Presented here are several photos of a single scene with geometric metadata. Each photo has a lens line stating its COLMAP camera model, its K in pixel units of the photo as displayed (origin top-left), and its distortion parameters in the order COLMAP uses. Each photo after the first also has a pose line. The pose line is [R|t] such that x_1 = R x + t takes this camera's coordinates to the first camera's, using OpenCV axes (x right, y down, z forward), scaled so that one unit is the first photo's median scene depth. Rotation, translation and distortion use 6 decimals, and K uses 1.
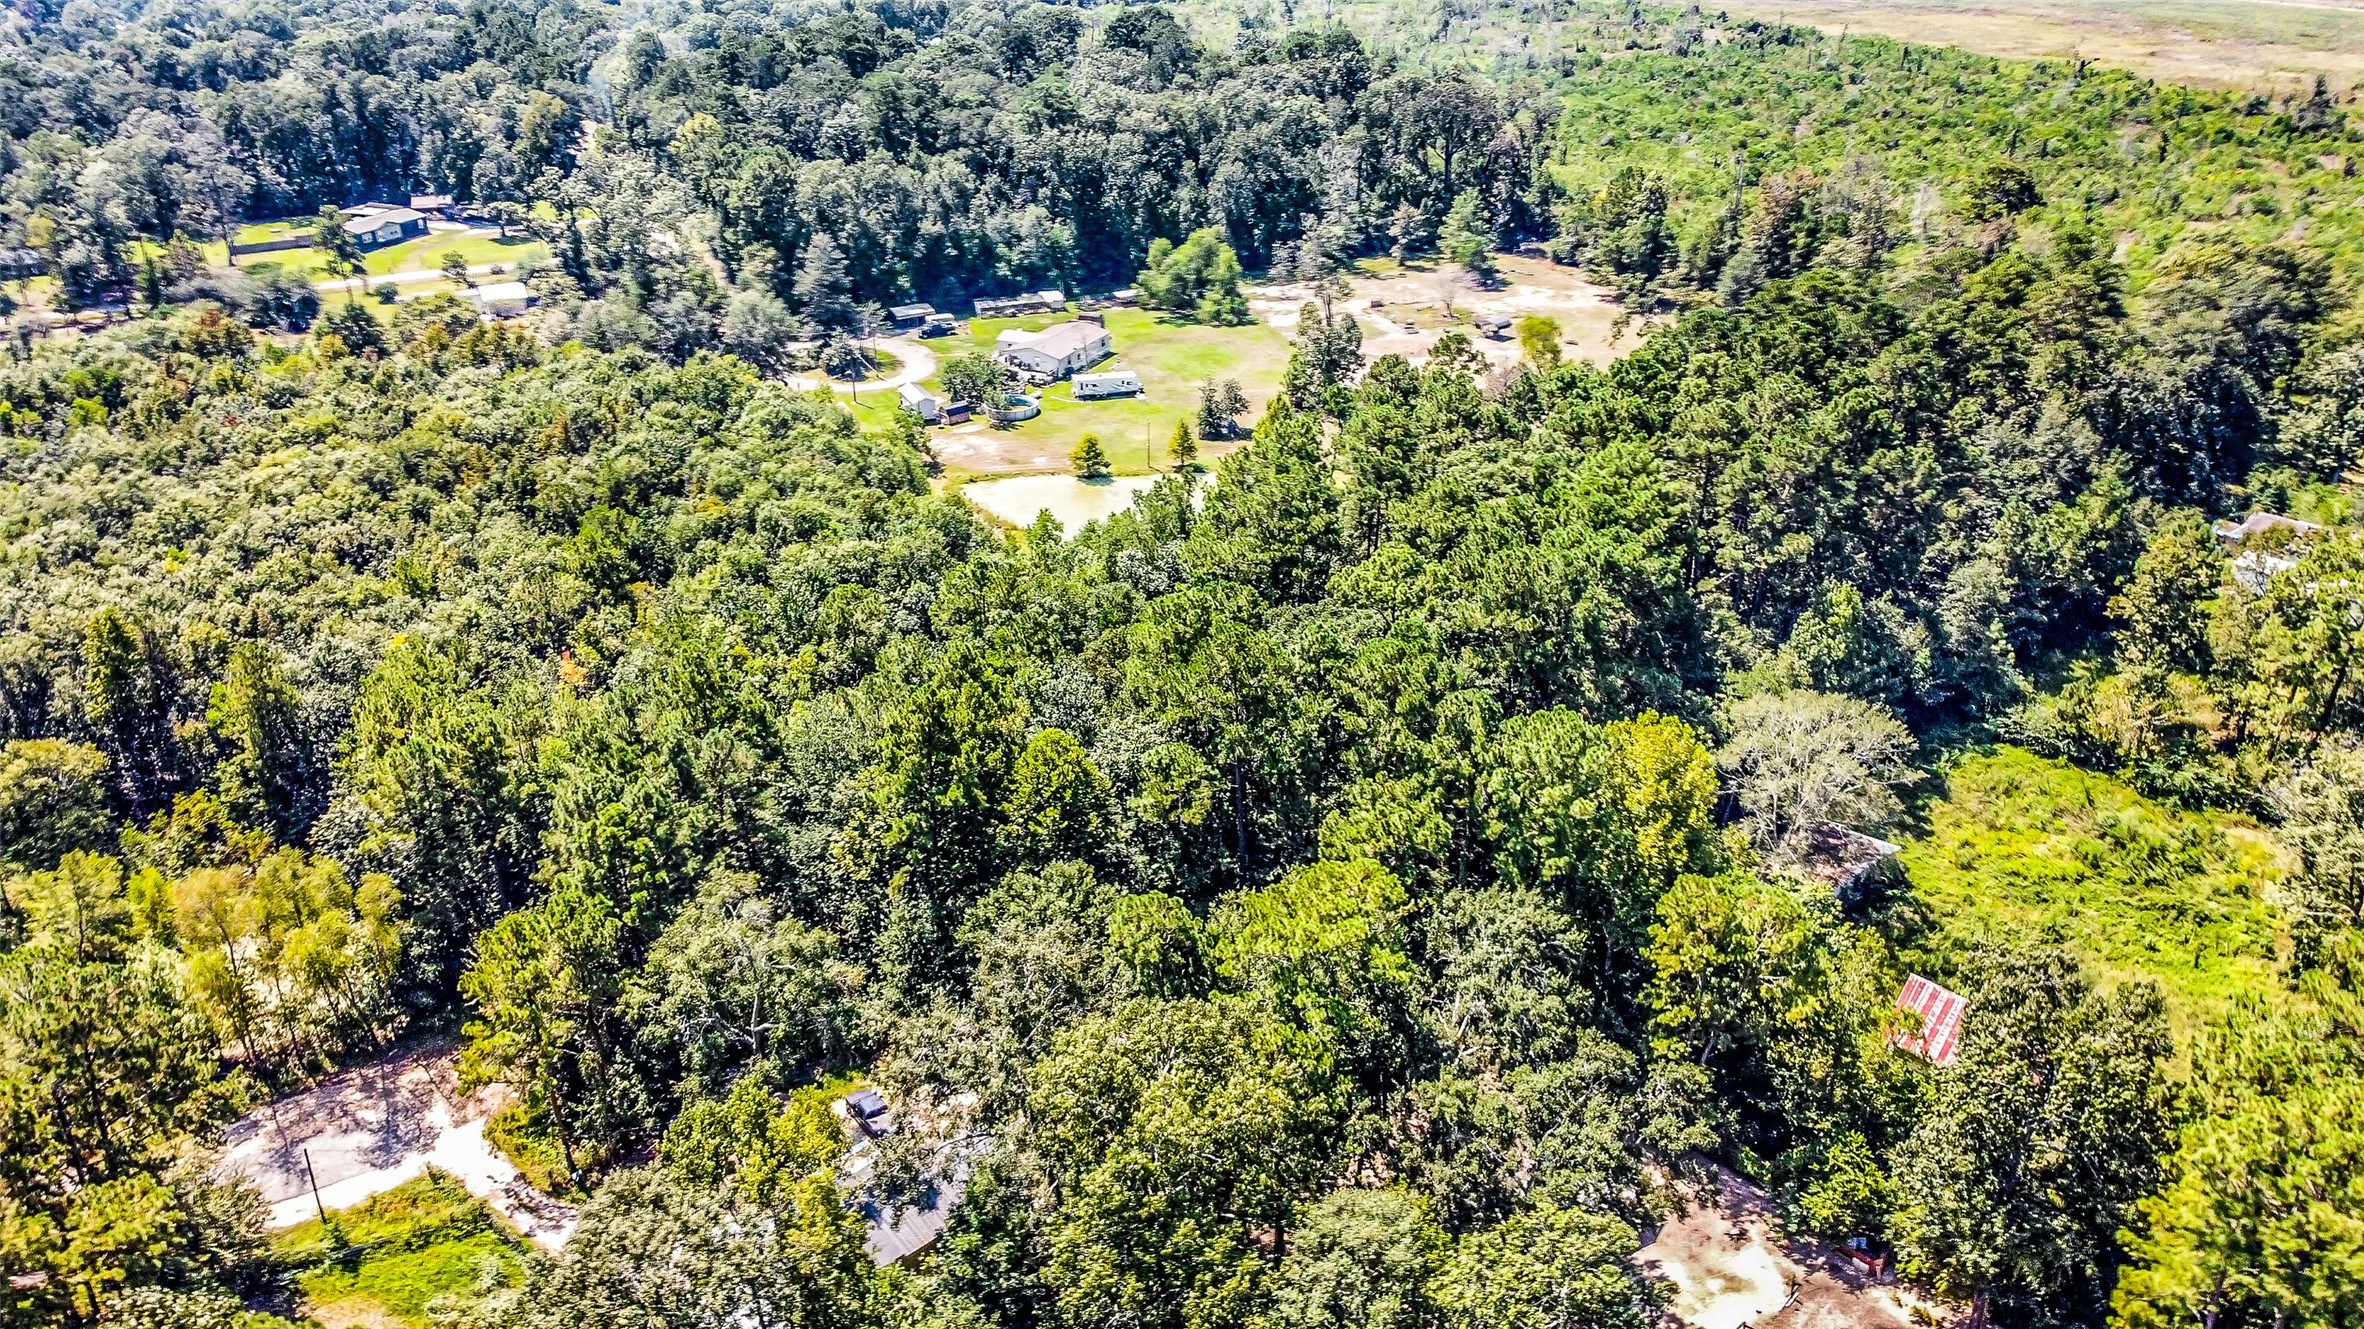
lens RADIAL K [[1781.3, 0, 1191.8], [0, 1781.3, 654.5], [0, 0, 1]] dist [-0.006652, 0.003178]
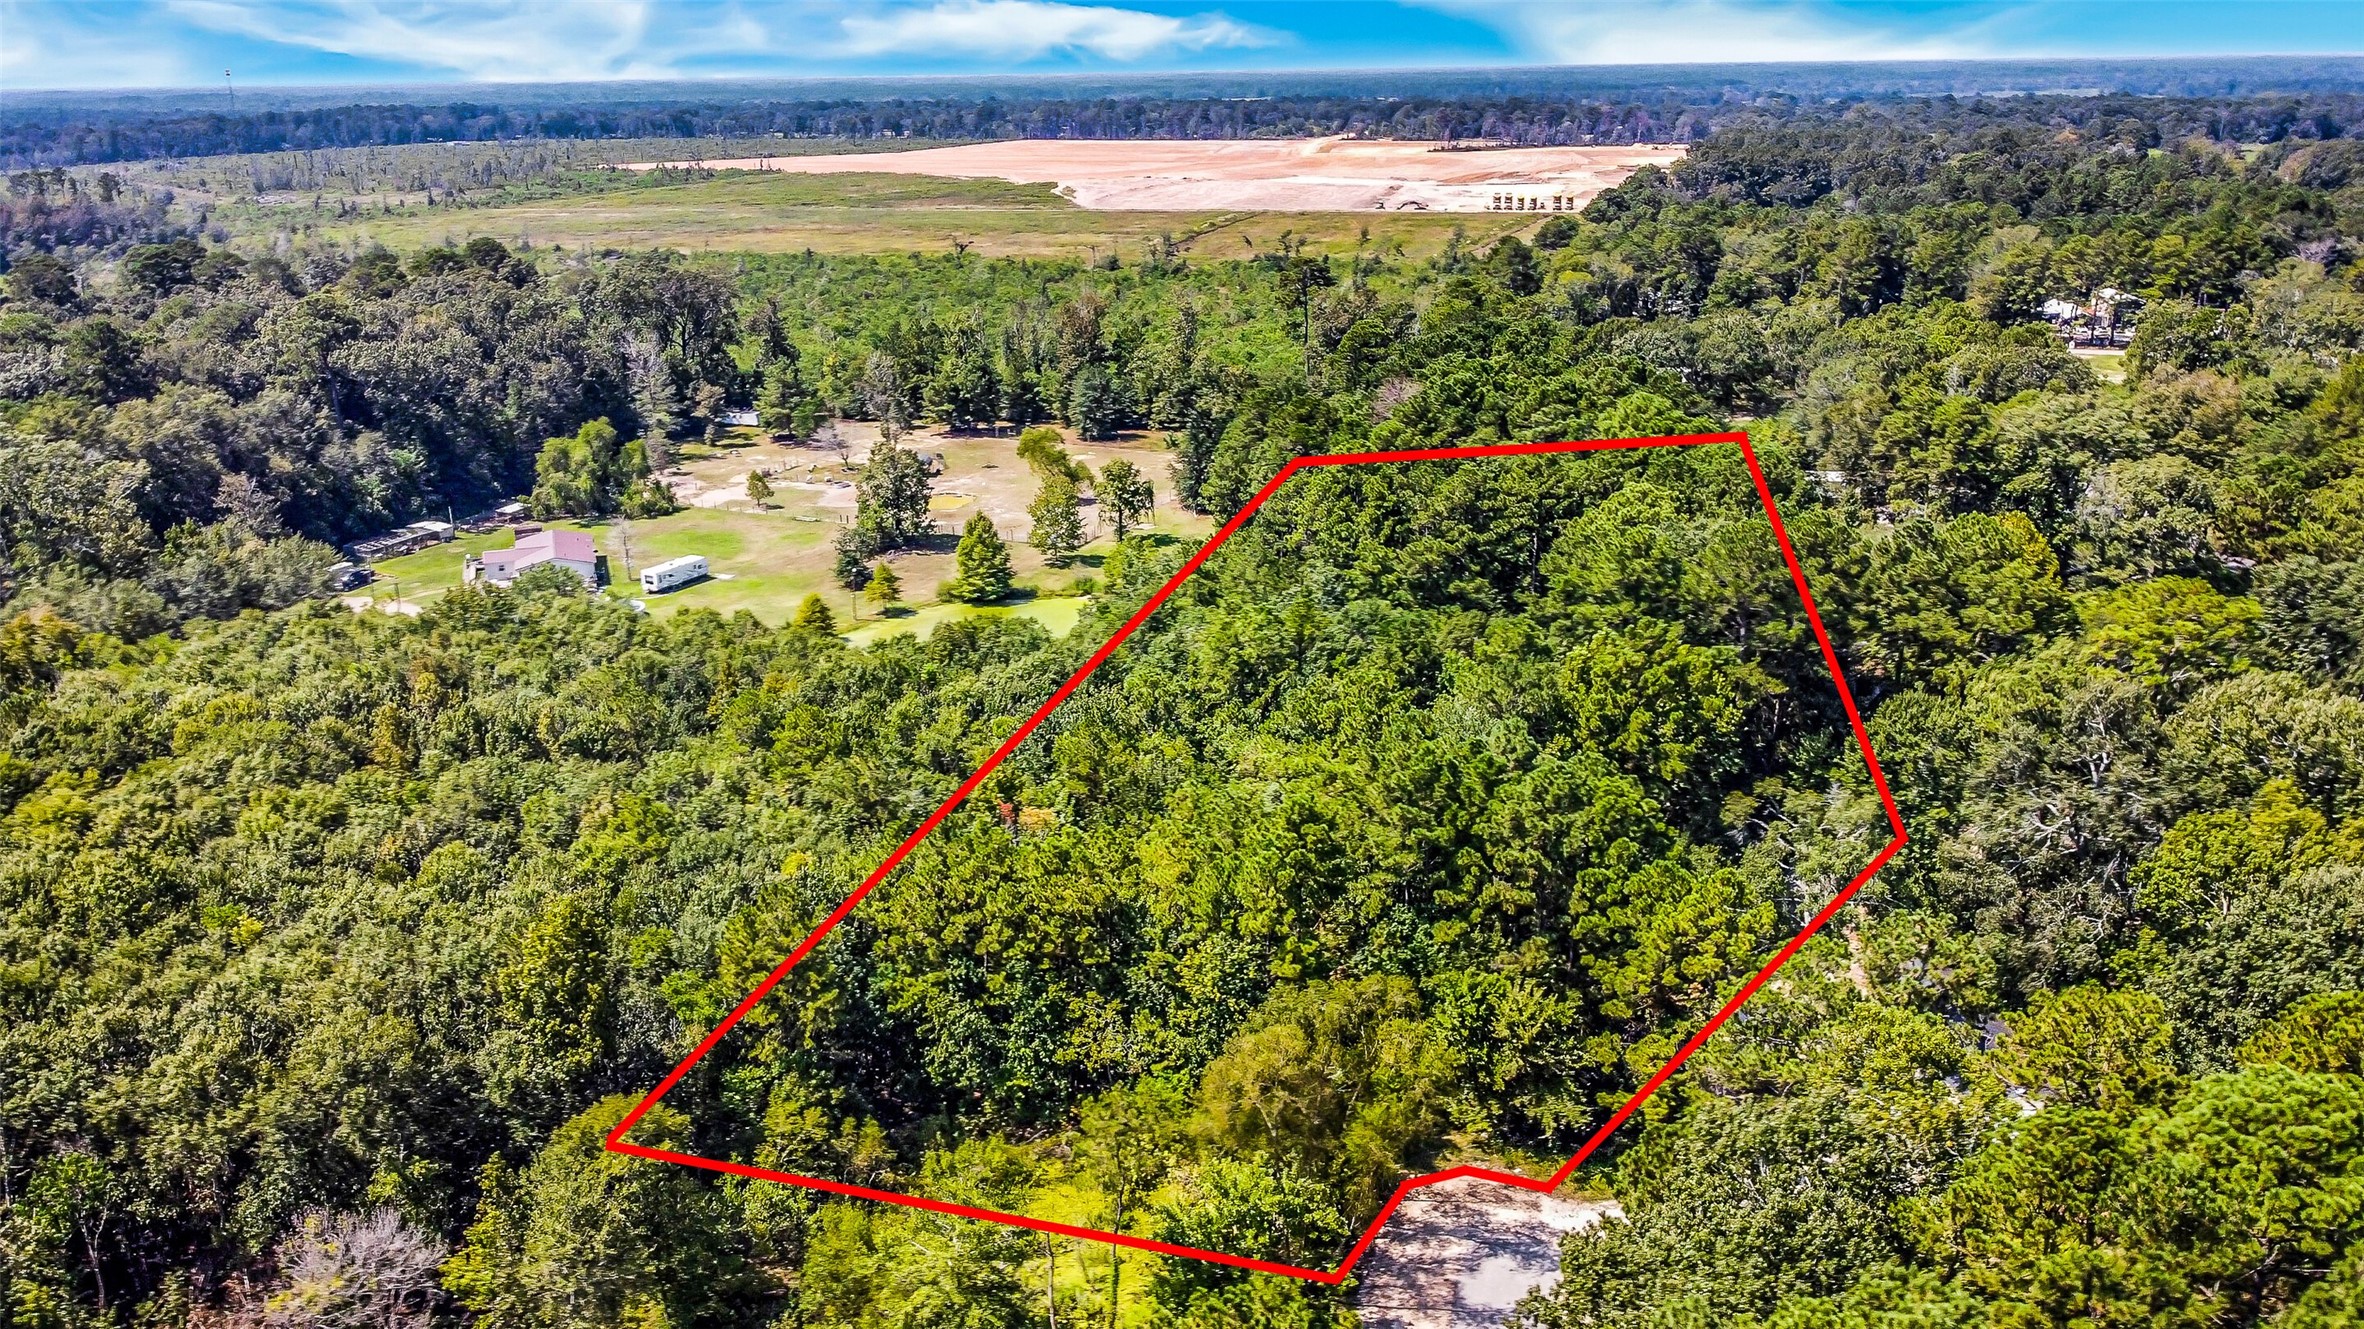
lens RADIAL K [[1781.3, 0, 1191.8], [0, 1781.3, 654.5], [0, 0, 1]] dist [-0.006652, 0.003178]
pose [[0.685823, -0.224822, 0.692172, -0.436040], [0.323599, 0.946101, -0.013331, -0.014738], [-0.651867, 0.233128, 0.721609, 0.167875]]
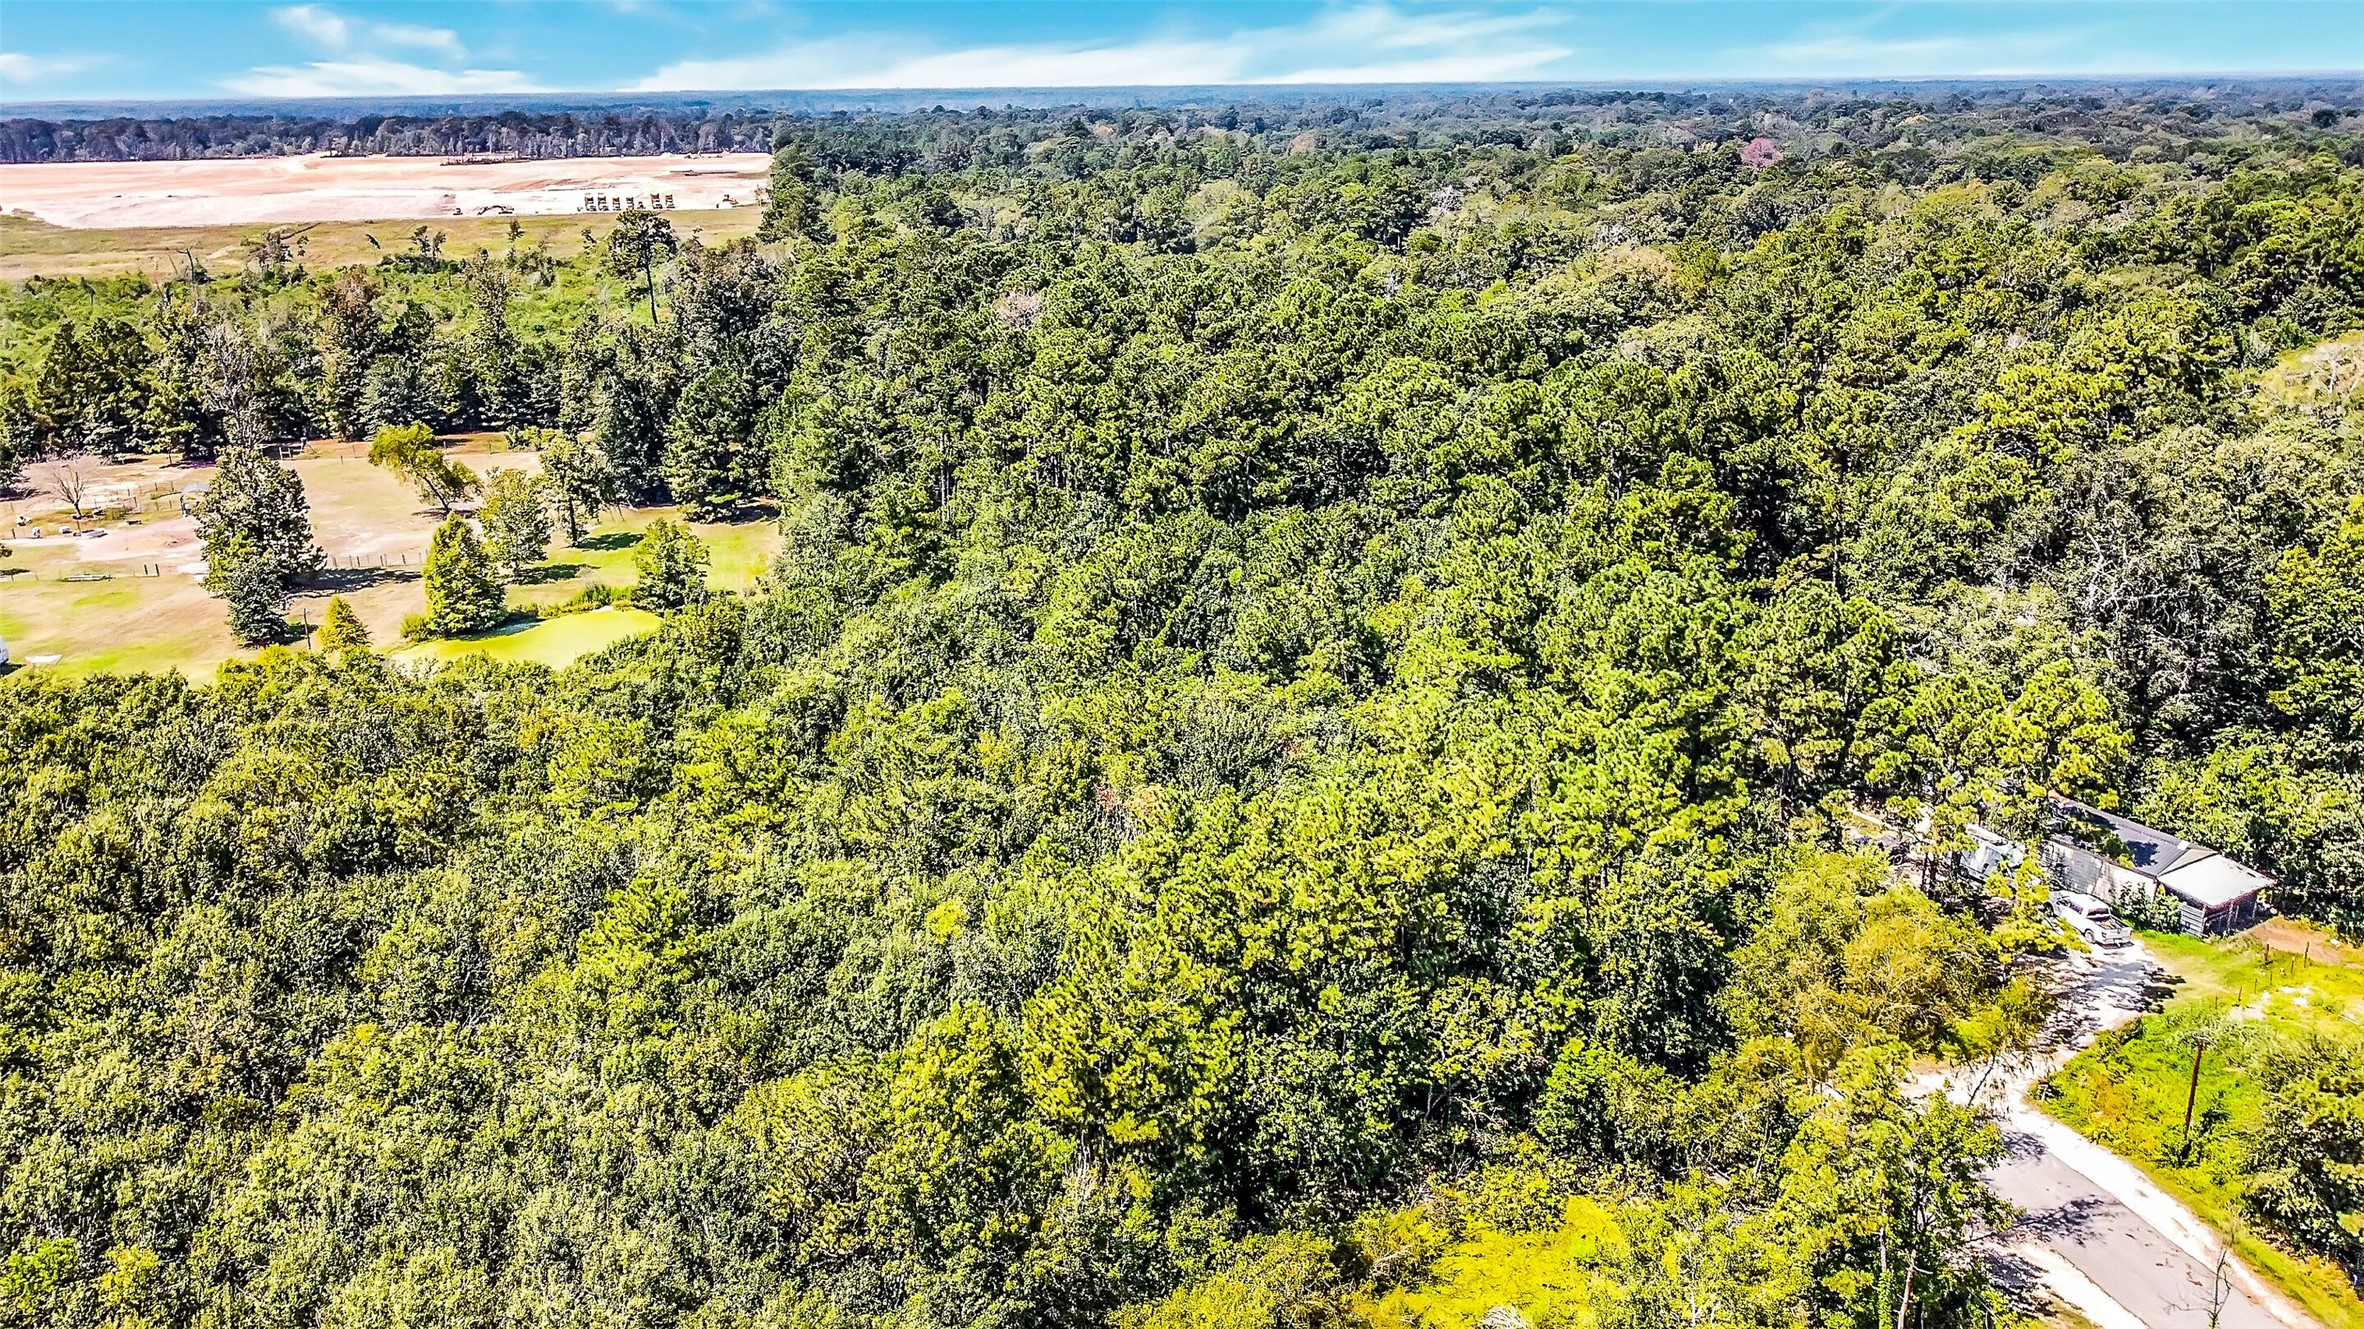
lens RADIAL K [[1791.7, 0, 1190.4], [0, 1791.7, 621.8], [0, 0, 1]] dist [0.000203, -0.008780]
pose [[0.198384, -0.272106, 0.941596, -0.464063], [0.437336, 0.884326, 0.163414, -0.070979], [-0.877144, 0.379375, 0.294438, 0.392289]]
